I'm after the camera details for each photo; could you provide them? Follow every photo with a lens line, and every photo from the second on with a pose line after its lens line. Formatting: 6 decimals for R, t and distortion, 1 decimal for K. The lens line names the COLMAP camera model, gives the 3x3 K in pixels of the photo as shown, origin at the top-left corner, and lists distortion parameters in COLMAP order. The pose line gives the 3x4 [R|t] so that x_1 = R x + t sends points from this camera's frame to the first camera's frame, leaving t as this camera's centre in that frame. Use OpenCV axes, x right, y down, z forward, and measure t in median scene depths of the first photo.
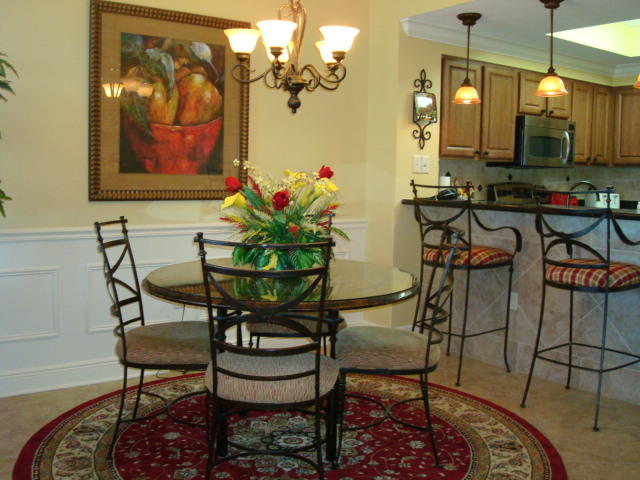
lens RADIAL K [[705.3, 0, 320.0], [0, 705.3, 240.0], [0, 0, 1]] dist [-0.098760, -0.005965]
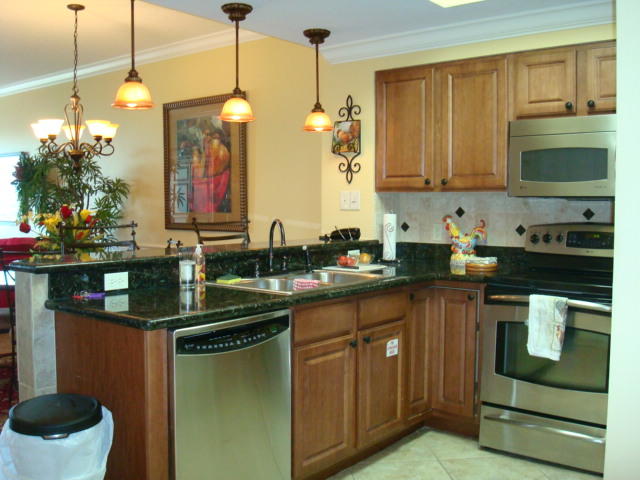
lens RADIAL K [[653.8, 0, 320.0], [0, 653.8, 240.0], [0, 0, 1]] dist [-0.090835, -0.021193]
pose [[0.250944, 0.038723, -0.967227, 0.957913], [-0.085190, 0.996206, 0.017781, -0.069314], [0.964246, 0.077936, 0.253290, 0.764801]]
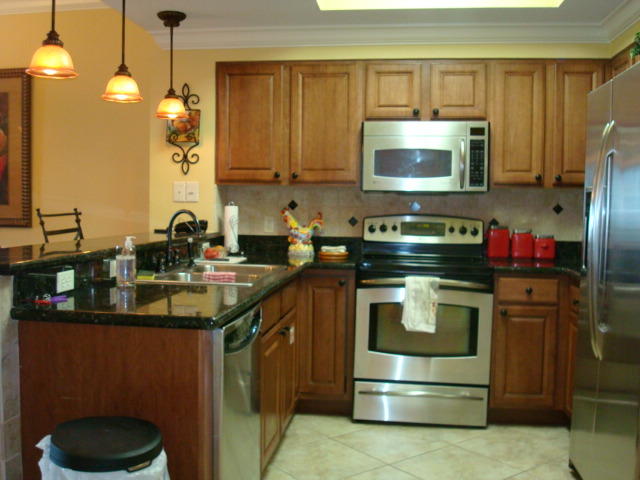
lens RADIAL K [[653.8, 0, 320.0], [0, 653.8, 240.0], [0, 0, 1]] dist [-0.090835, -0.021193]
pose [[0.715668, 0.031344, -0.697737, 0.837475], [-0.064312, 0.997706, -0.021146, -0.042585], [0.695474, 0.060007, 0.716042, 0.549136]]
